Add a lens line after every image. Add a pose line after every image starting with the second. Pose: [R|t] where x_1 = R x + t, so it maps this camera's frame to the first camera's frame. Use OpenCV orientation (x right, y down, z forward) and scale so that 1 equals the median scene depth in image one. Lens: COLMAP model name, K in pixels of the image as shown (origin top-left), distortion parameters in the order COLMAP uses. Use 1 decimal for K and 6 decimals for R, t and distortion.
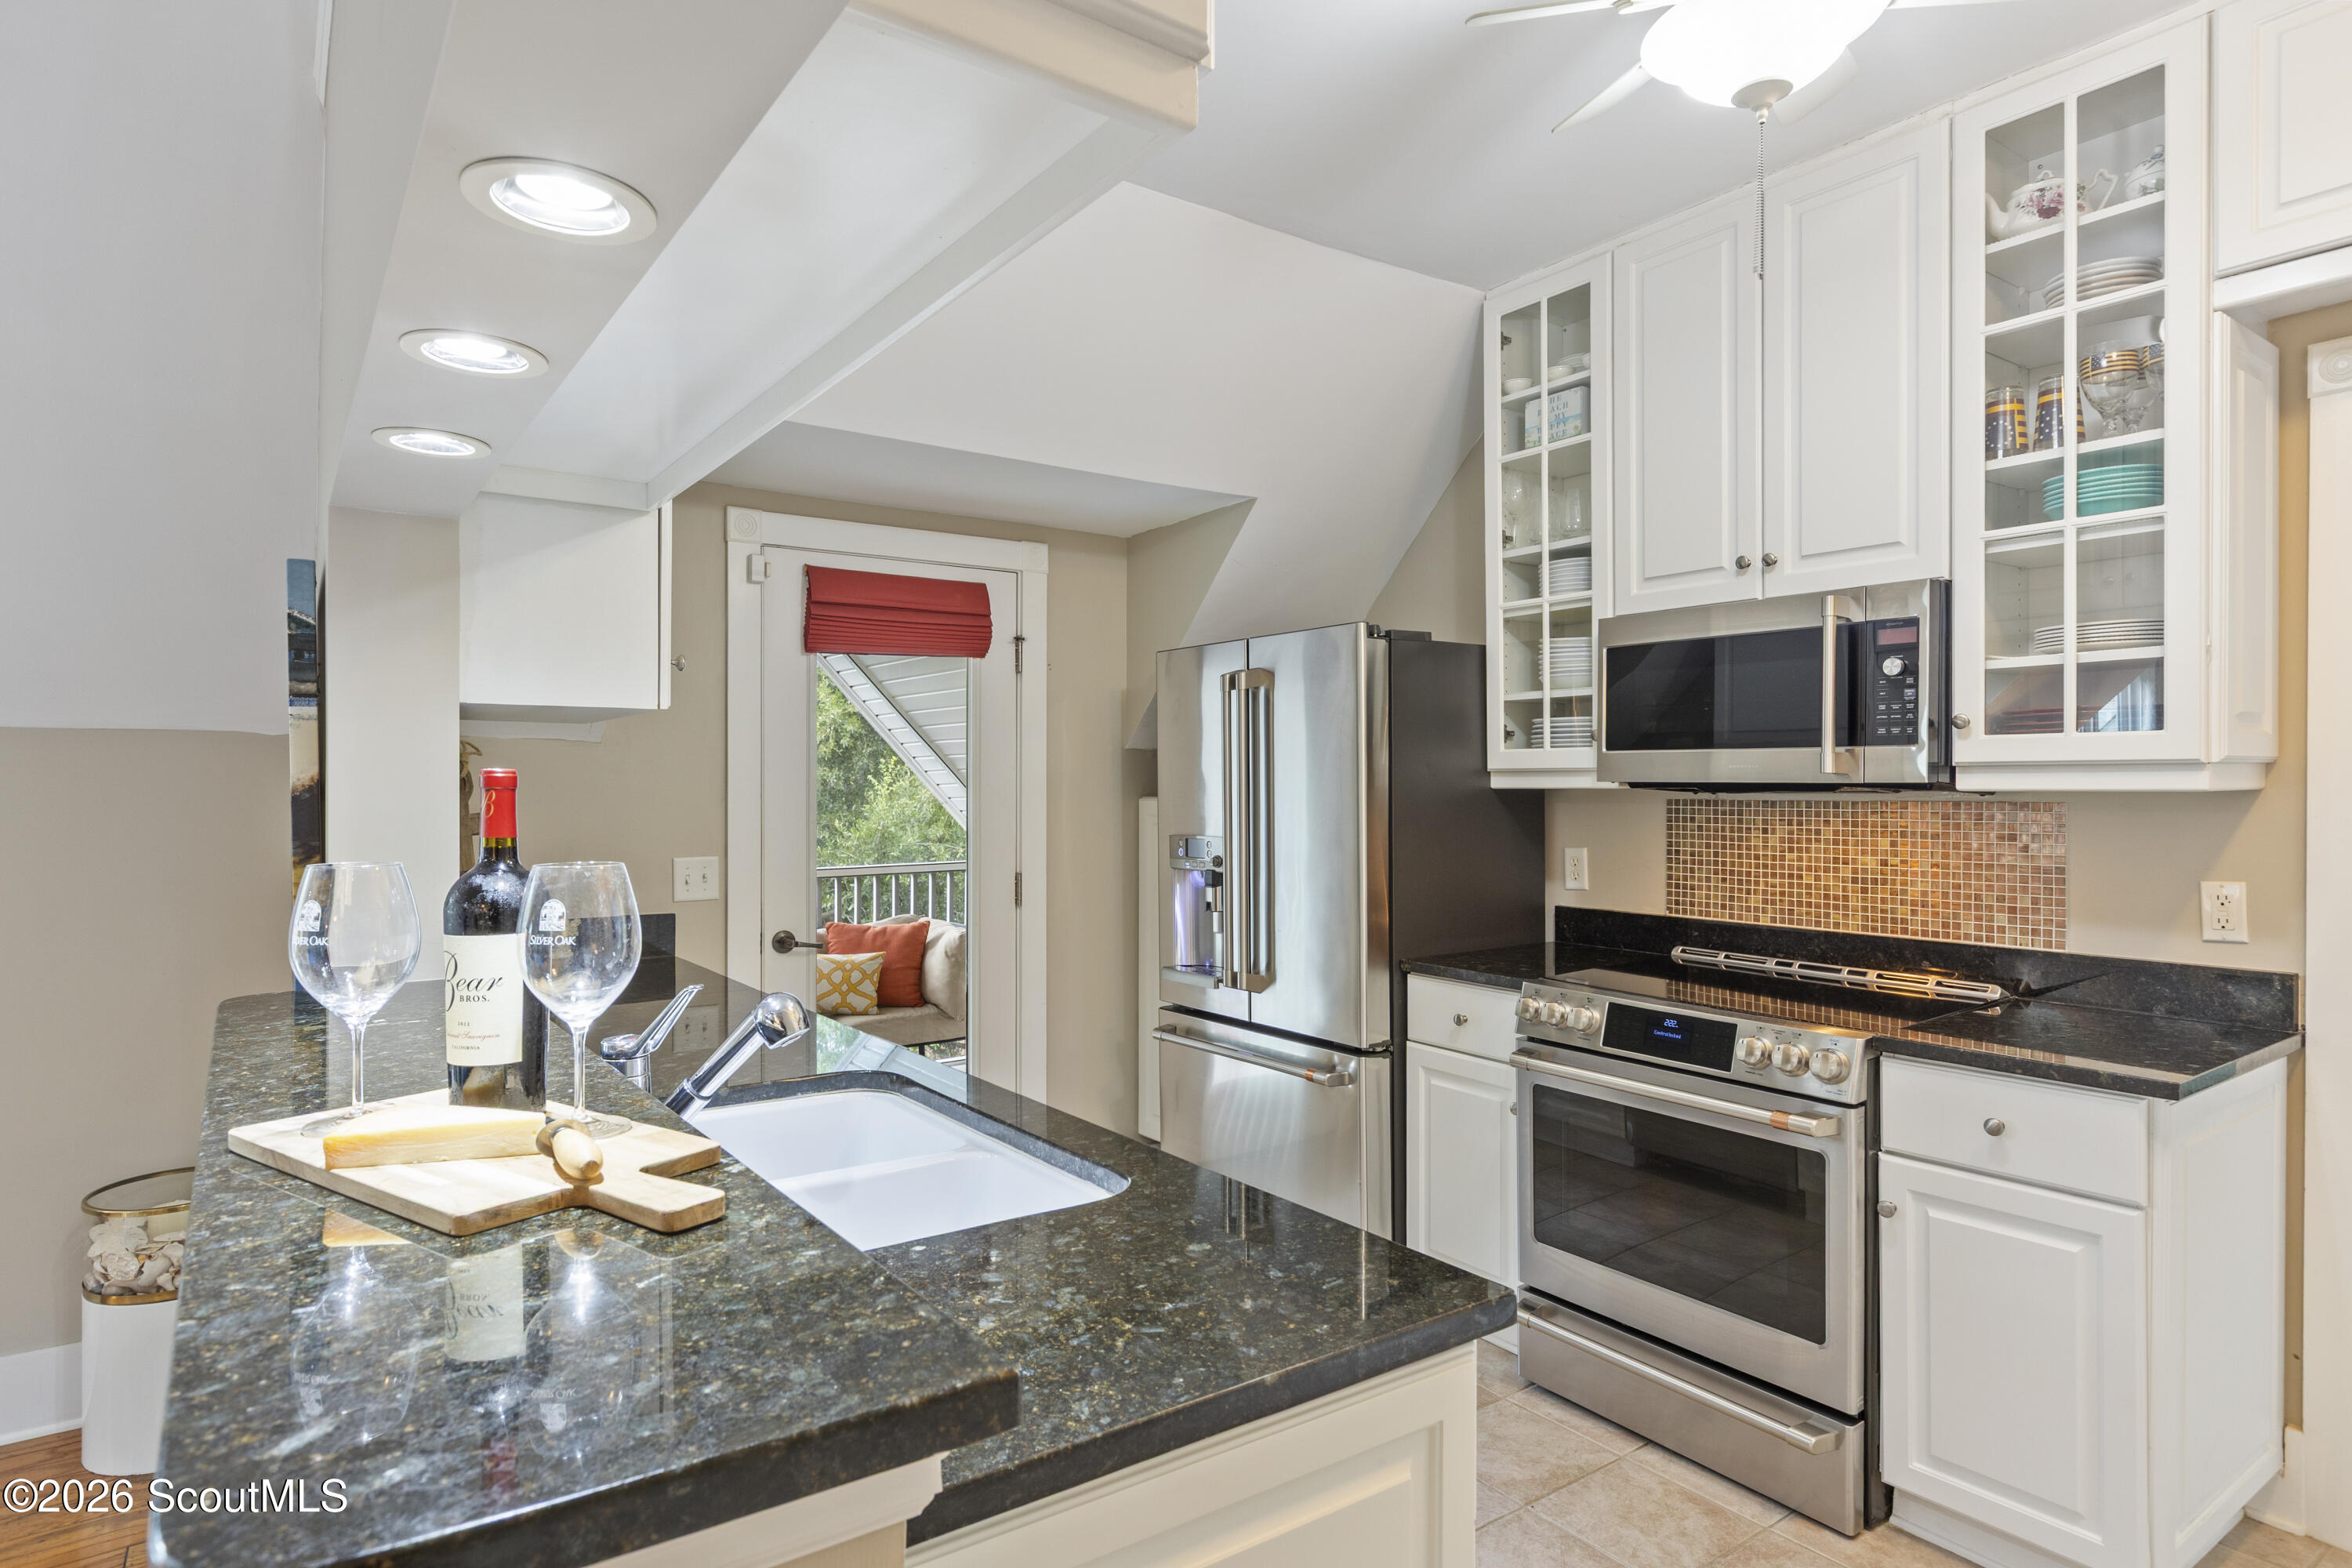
lens RADIAL K [[1296.7, 0, 1177.7], [0, 1296.7, 787.9], [0, 0, 1]] dist [0.002020, 0.001363]
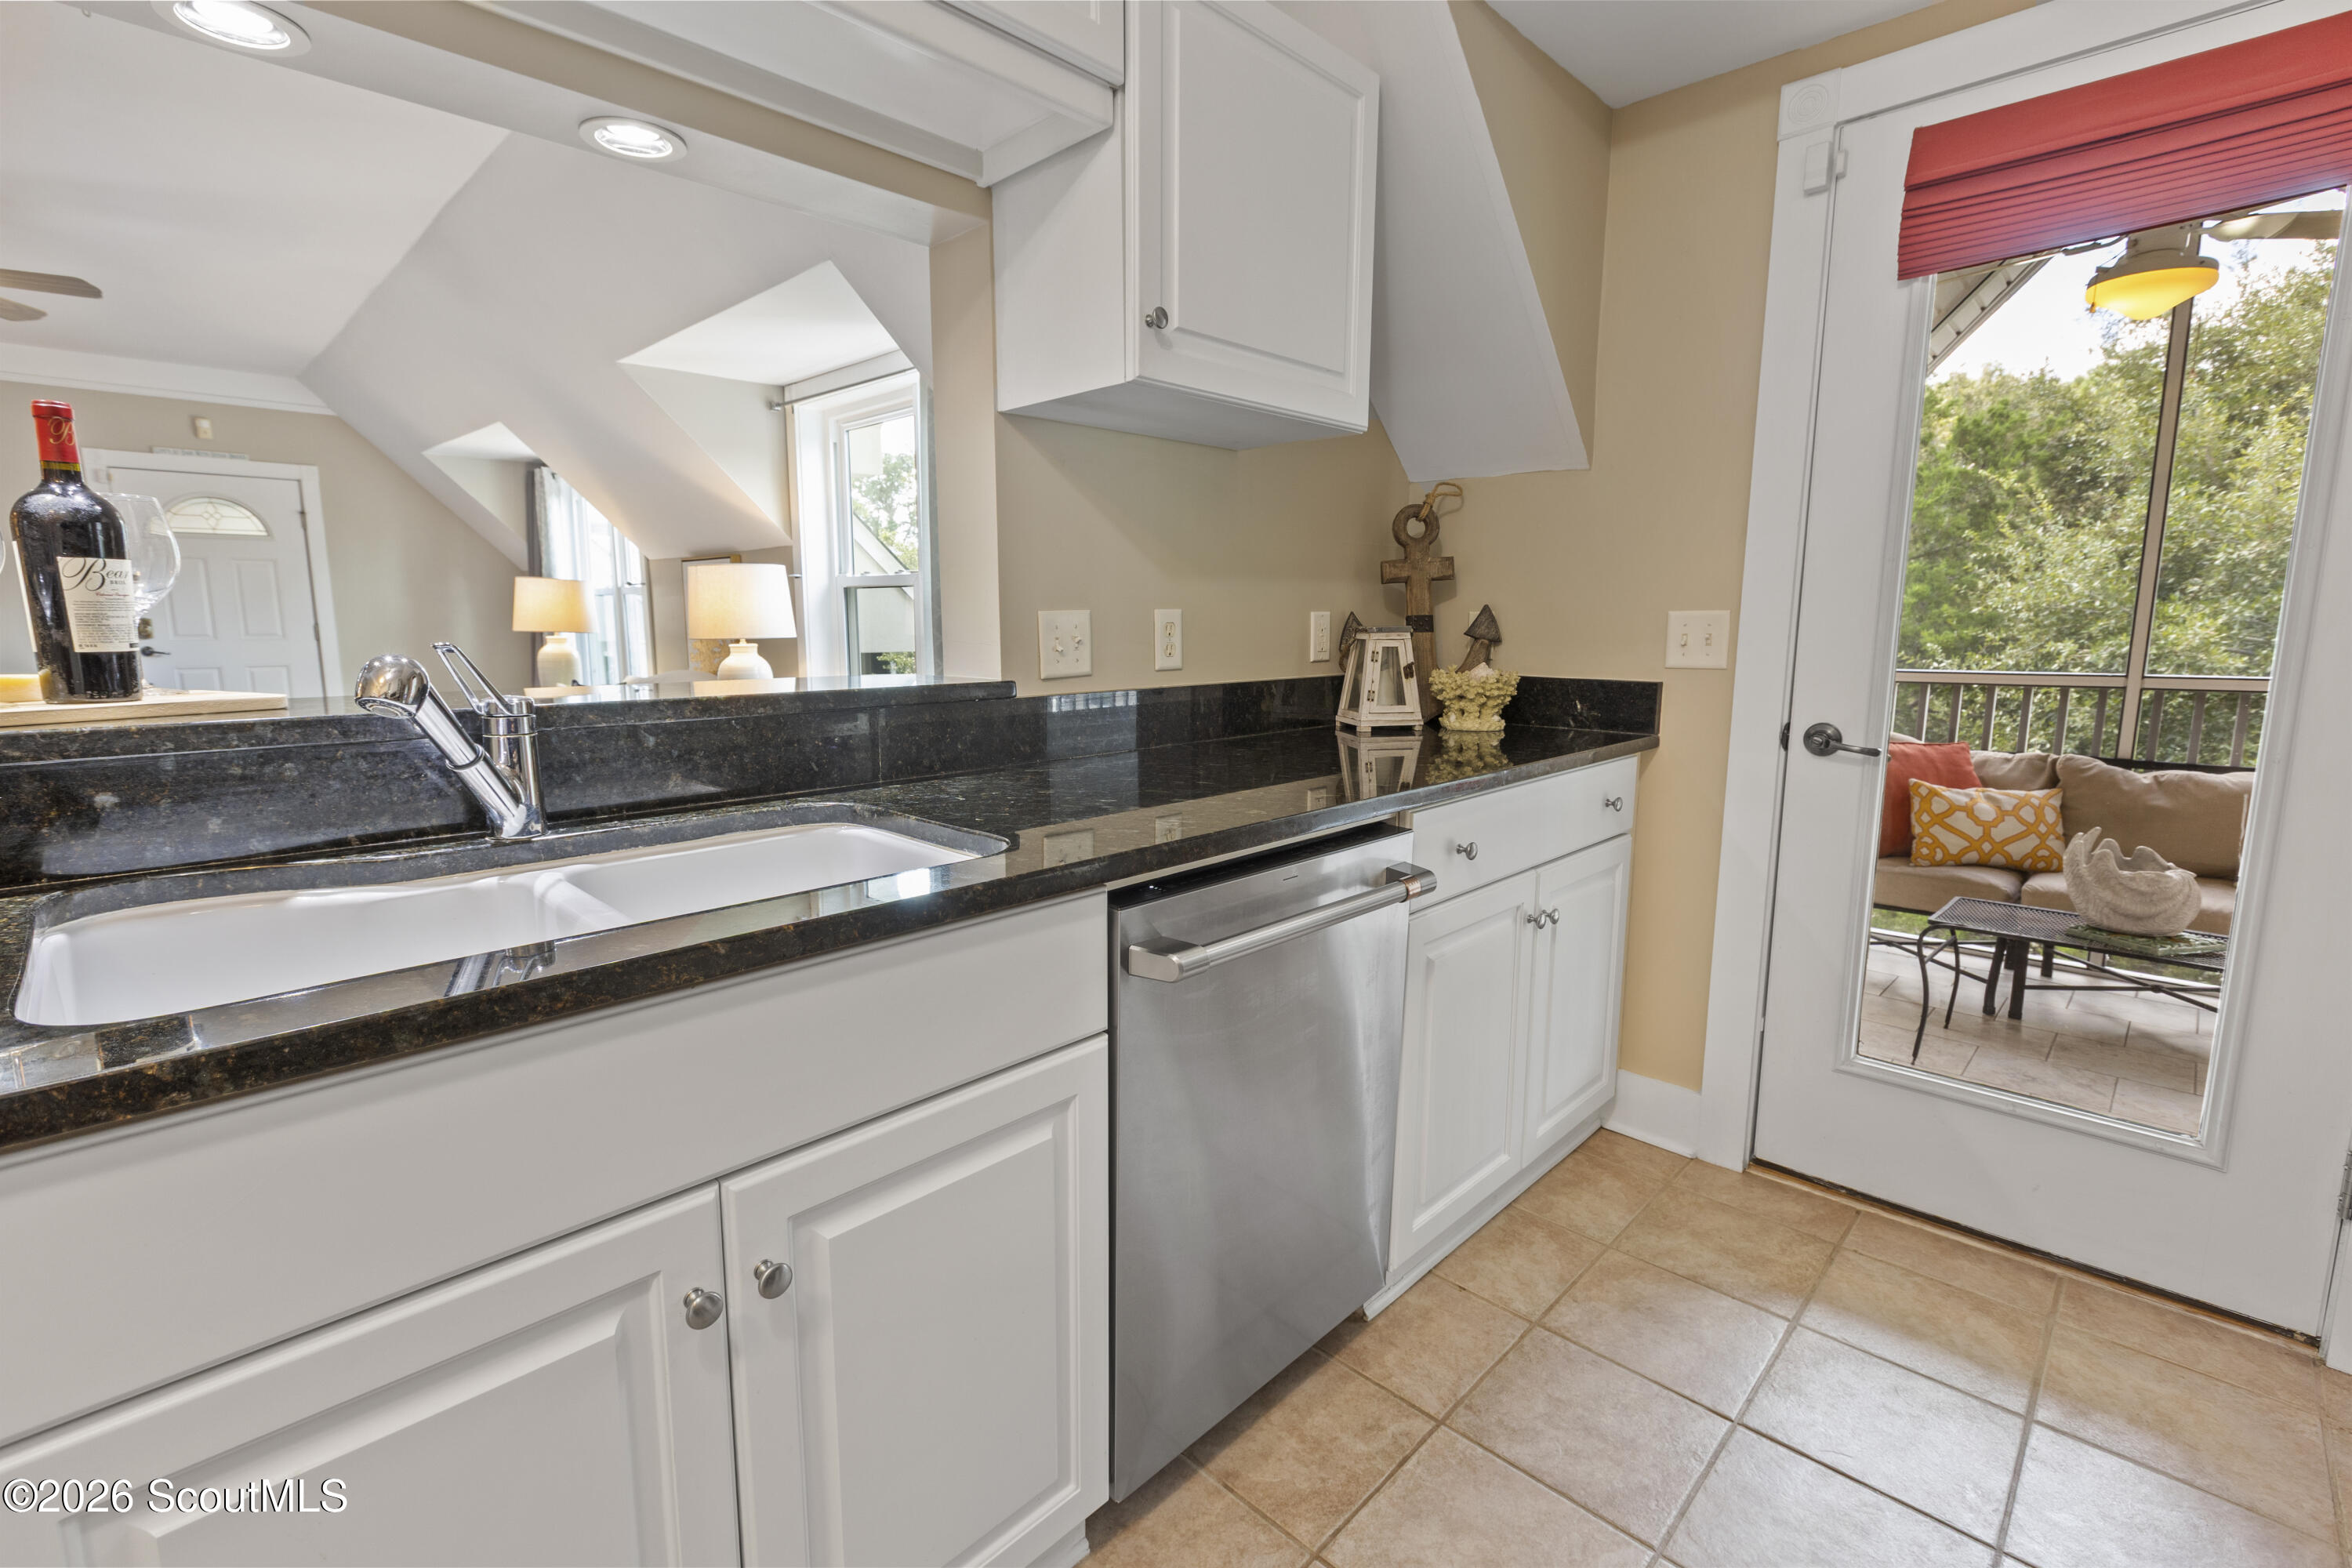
lens RADIAL K [[1061.5, 0, 1167.4], [0, 1061.5, 780.2], [0, 0, 1]] dist [0.000988, 0.000639]
pose [[0.166297, 0.146434, -0.975142, 0.169232], [0.002338, 0.988851, 0.148891, 0.050292], [0.986073, -0.027040, 0.164100, 0.513967]]
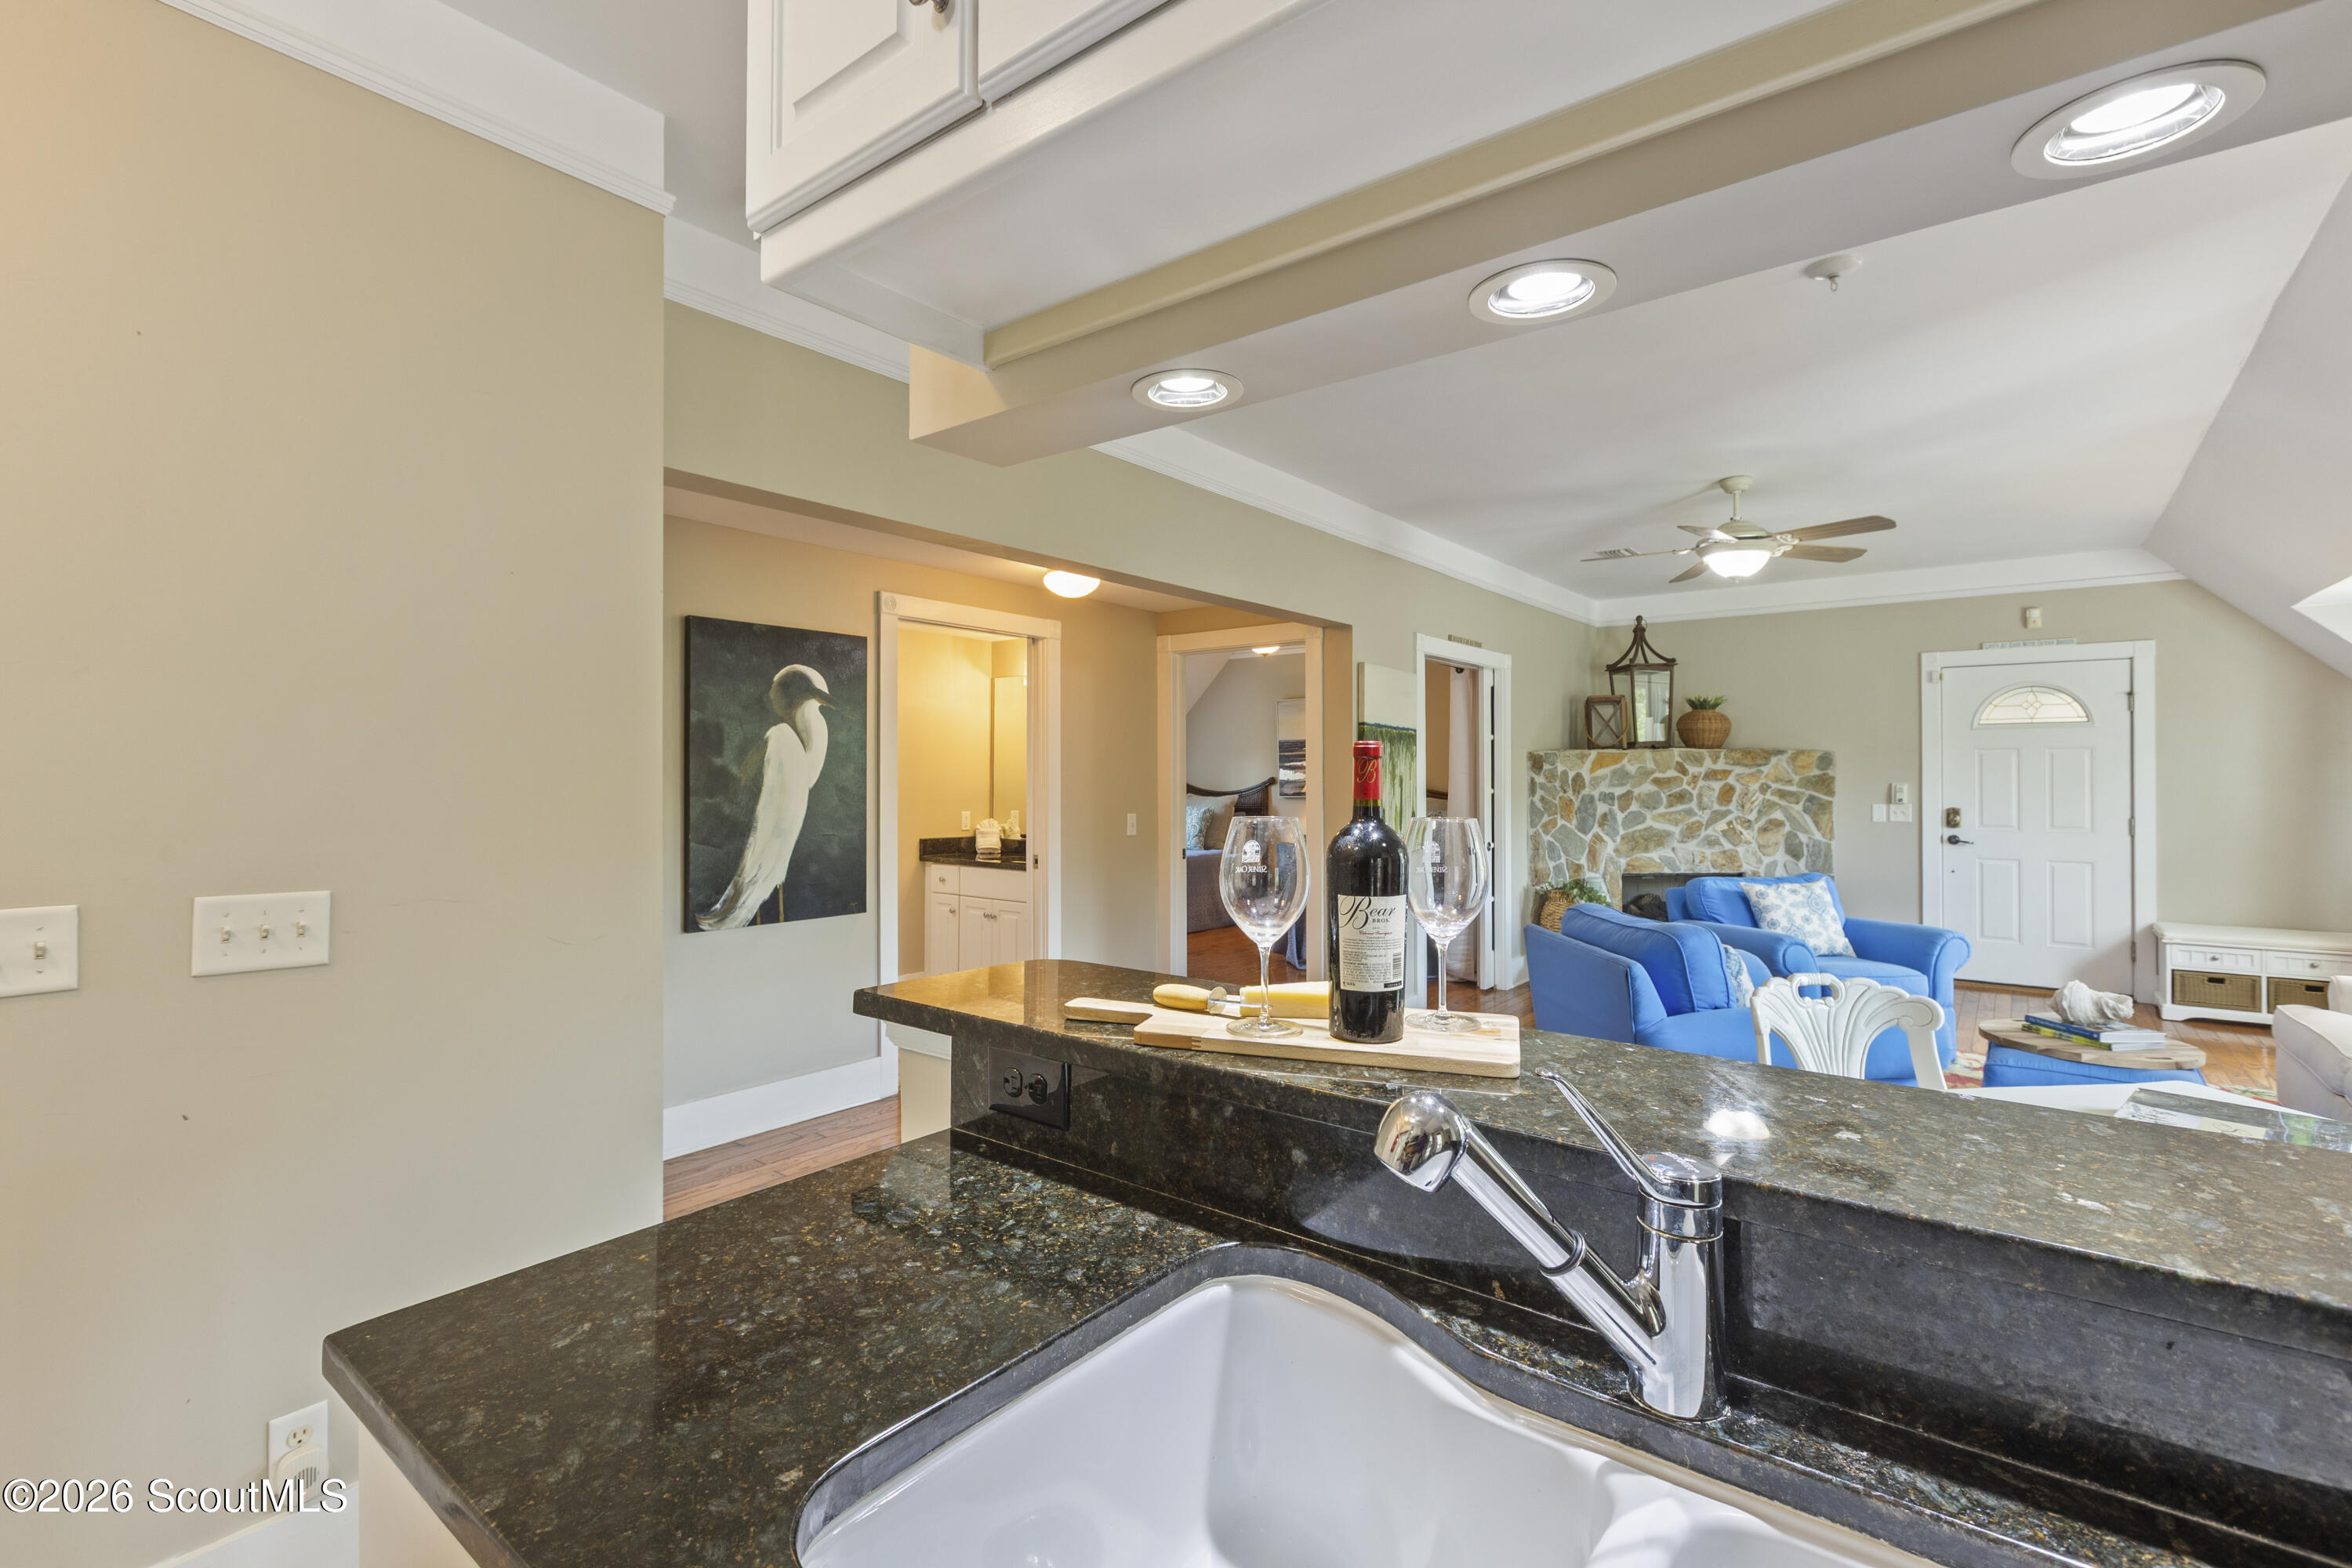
lens RADIAL K [[1061.5, 0, 1123.3], [0, 1061.5, 774.7], [0, 0, 1]] dist [0.000988, 0.000639]
pose [[-0.966607, -0.003688, -0.256235, -0.017529], [-0.001441, 0.999959, -0.008957, 0.007034], [0.256257, -0.008288, -0.966573, 0.531558]]
